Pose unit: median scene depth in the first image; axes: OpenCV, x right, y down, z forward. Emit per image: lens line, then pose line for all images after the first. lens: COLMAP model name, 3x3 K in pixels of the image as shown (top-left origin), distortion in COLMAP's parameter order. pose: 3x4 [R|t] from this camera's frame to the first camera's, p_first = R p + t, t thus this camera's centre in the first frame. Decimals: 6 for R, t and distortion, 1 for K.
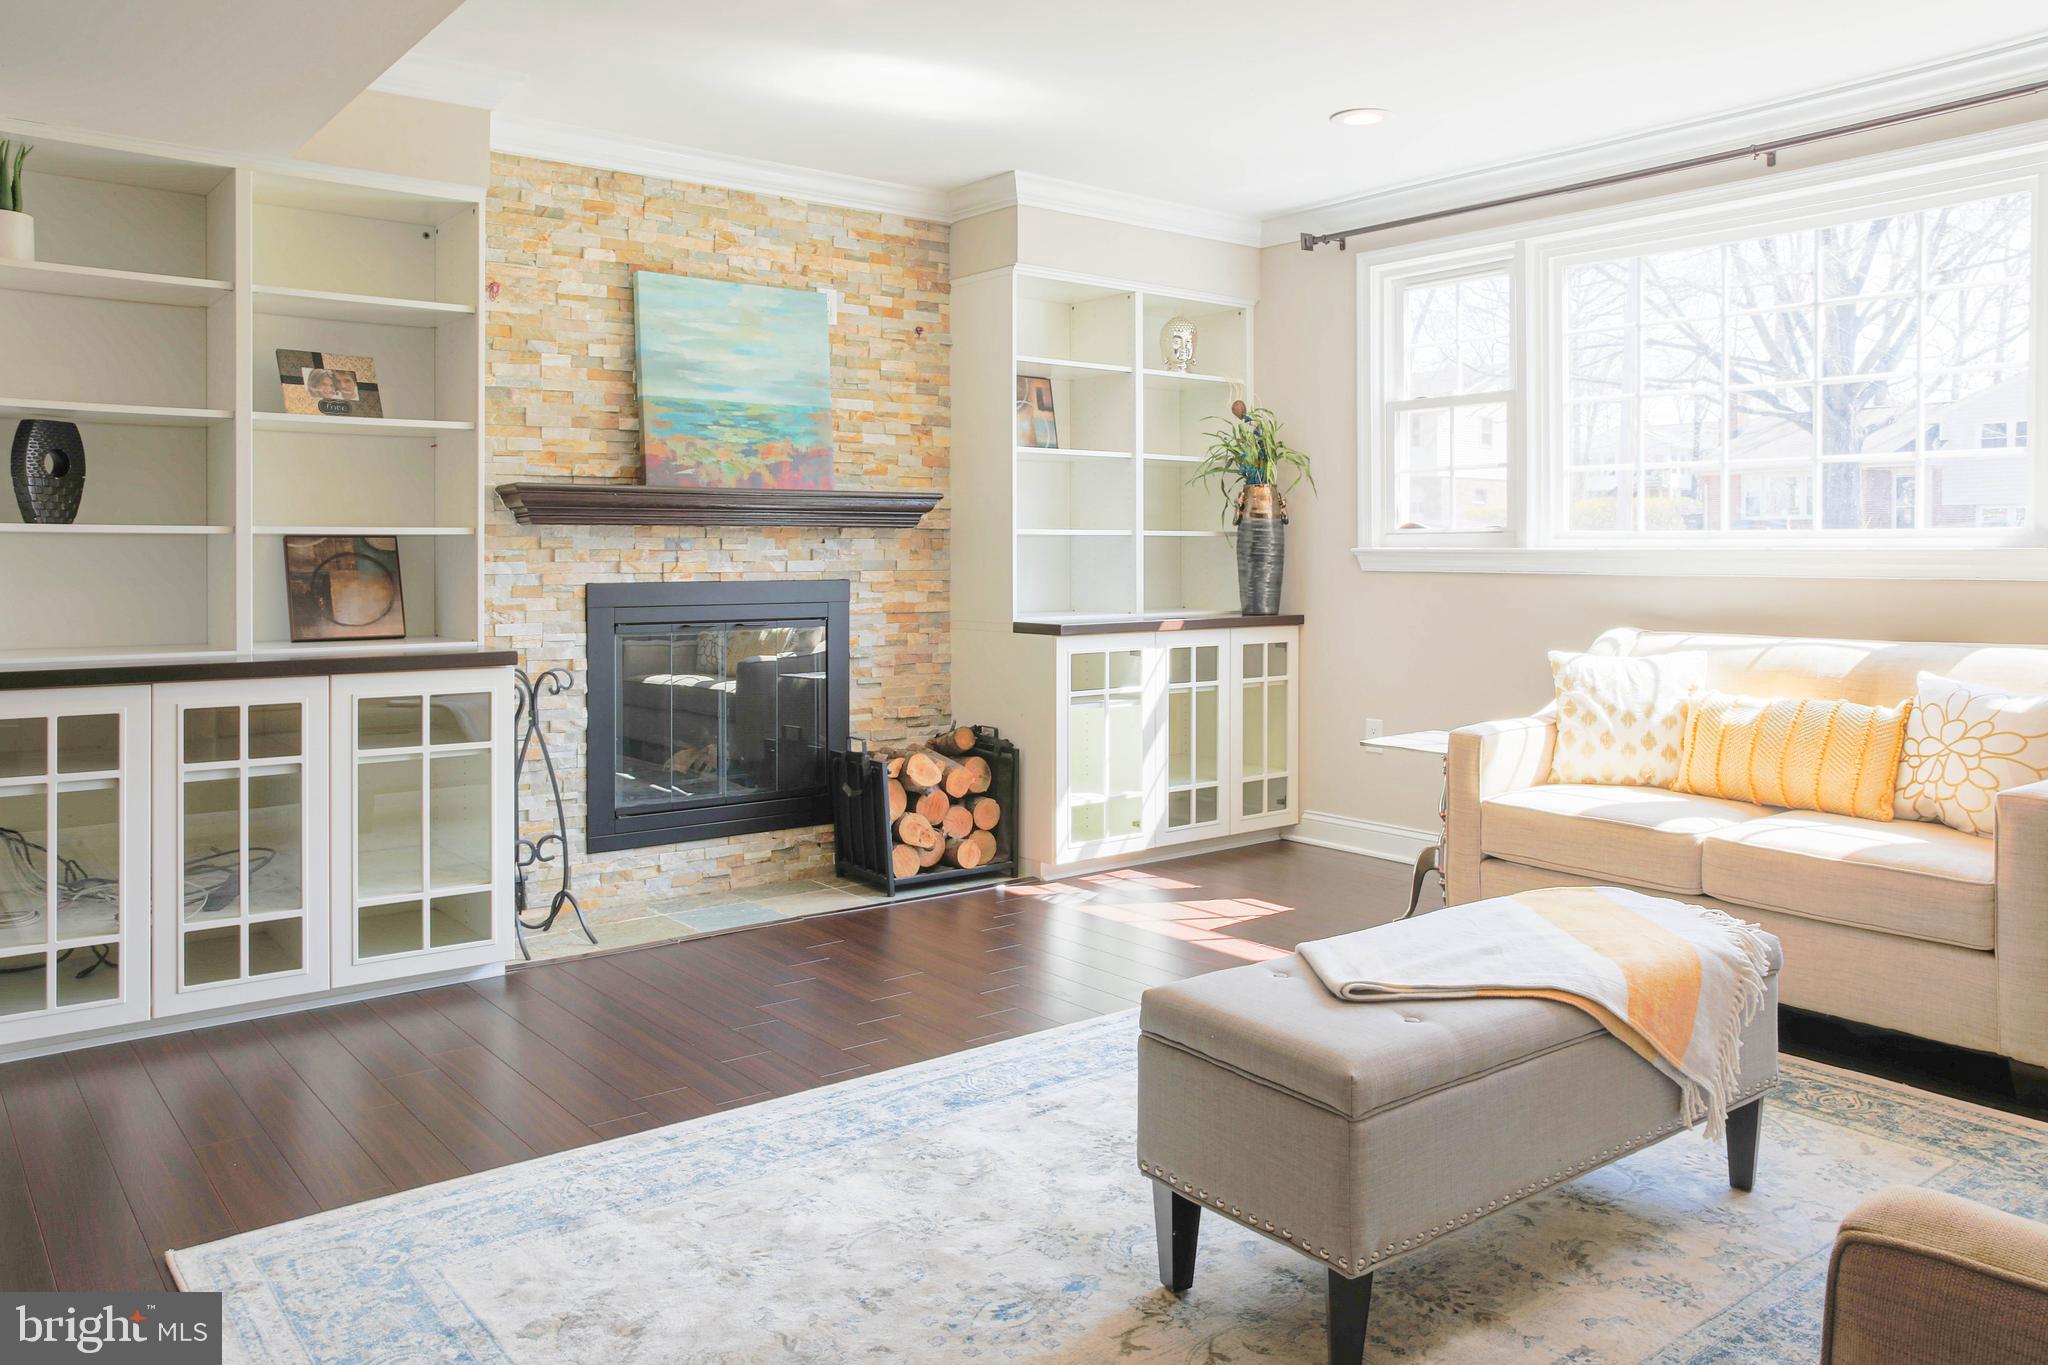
lens RADIAL K [[1481.2, 0, 1023.6], [0, 1481.2, 579.6], [0, 0, 1]] dist [-0.076789, 0.093962]
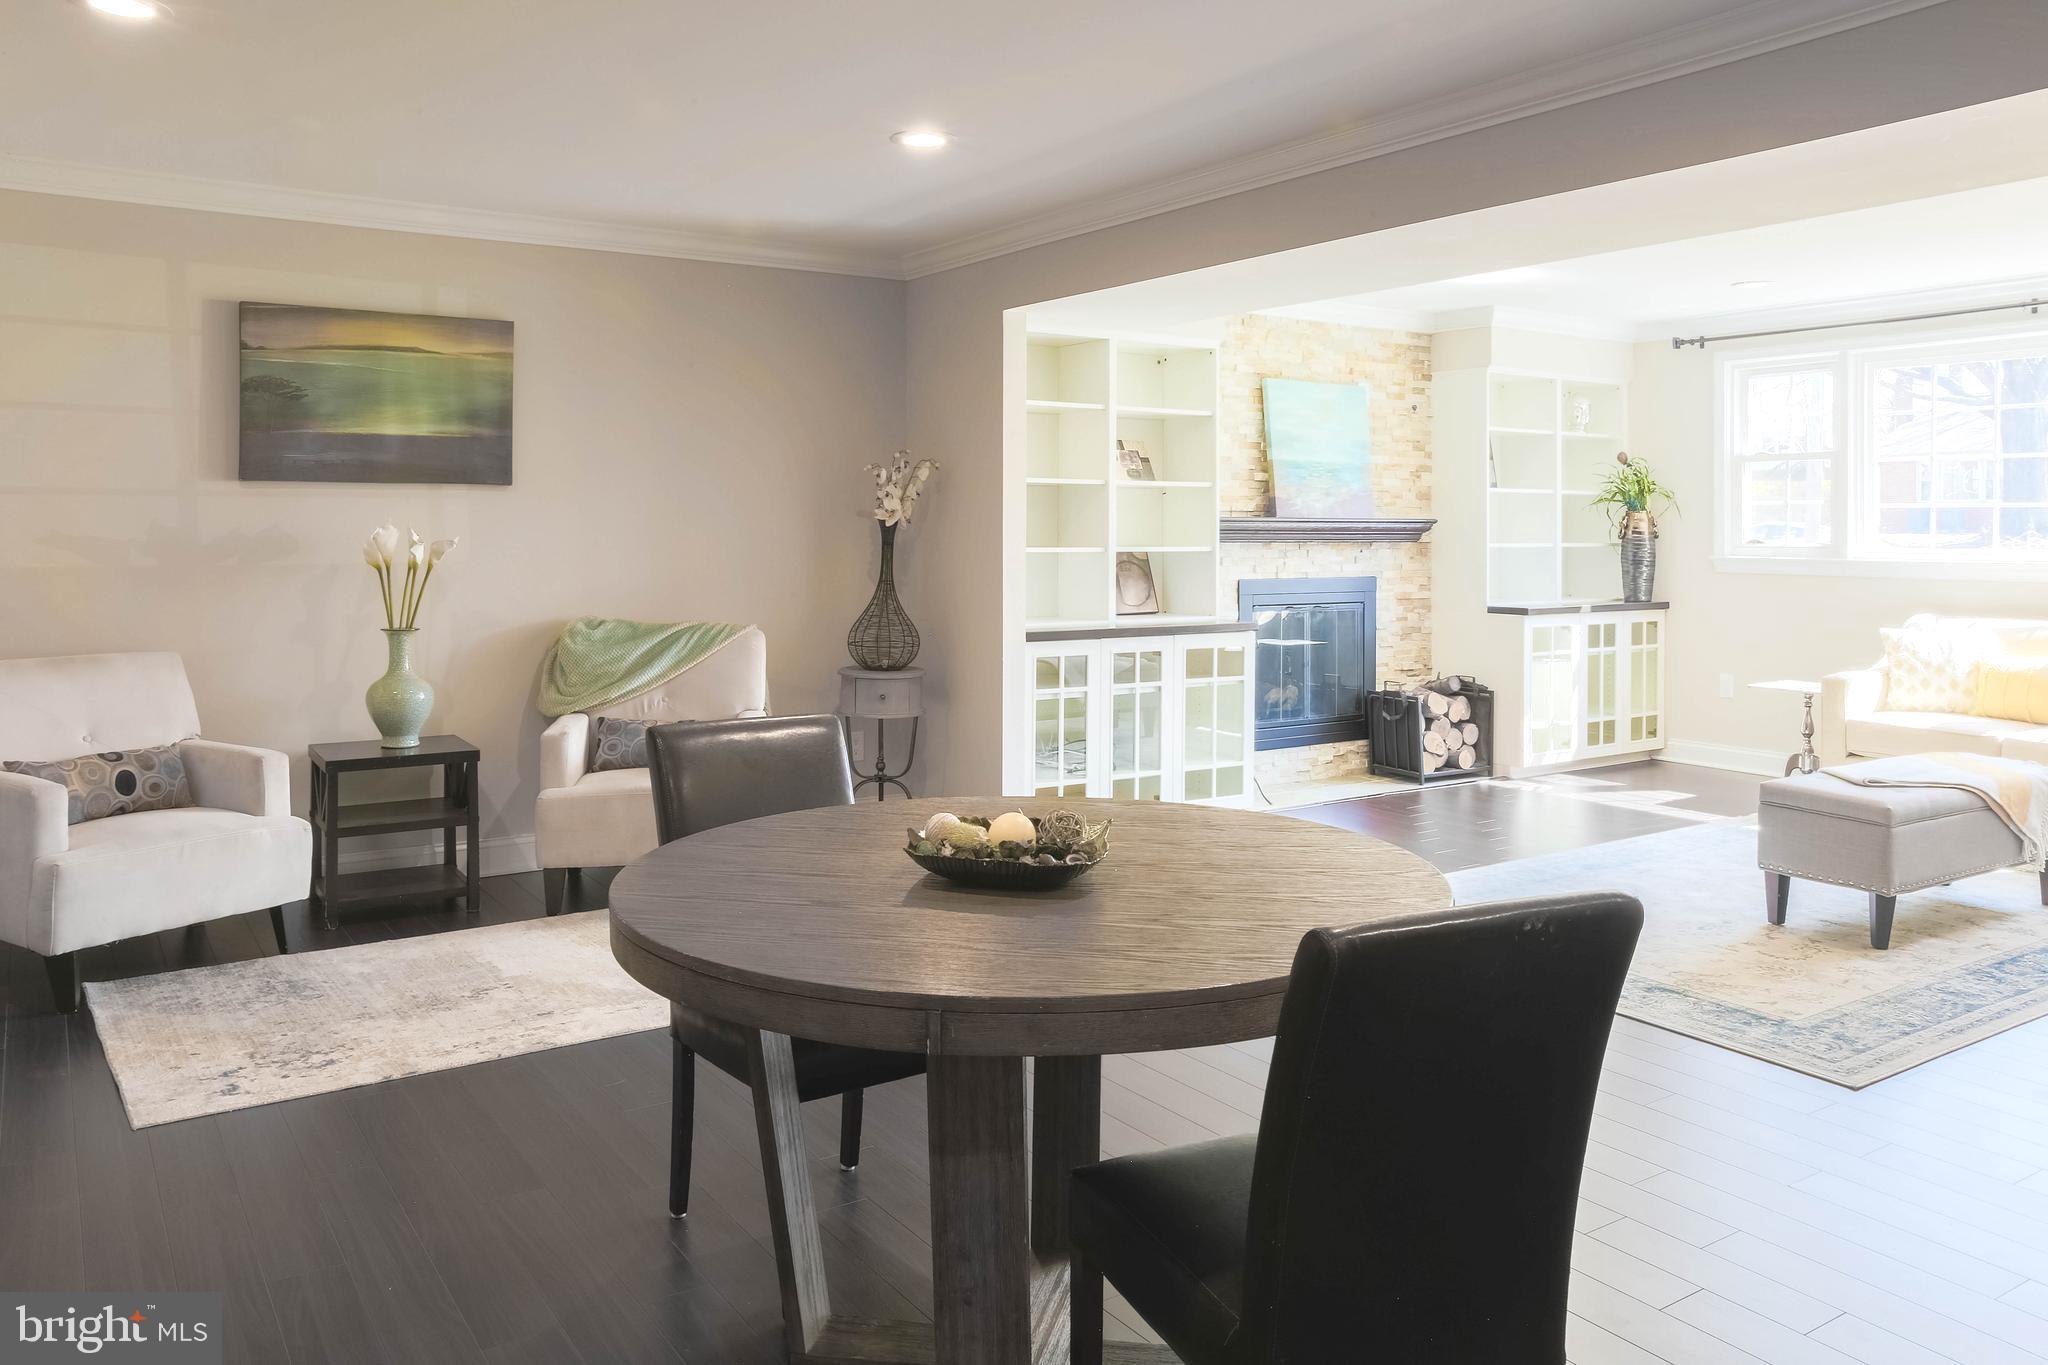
lens RADIAL K [[1474.6, 0, 987.5], [0, 1474.6, 558.8], [0, 0, 1]] dist [-0.107722, 0.095747]
pose [[0.994017, 0.005895, -0.109067, -0.388352], [-0.005802, 0.999982, 0.001176, -0.019687], [0.109072, -0.000536, 0.994034, -0.574542]]
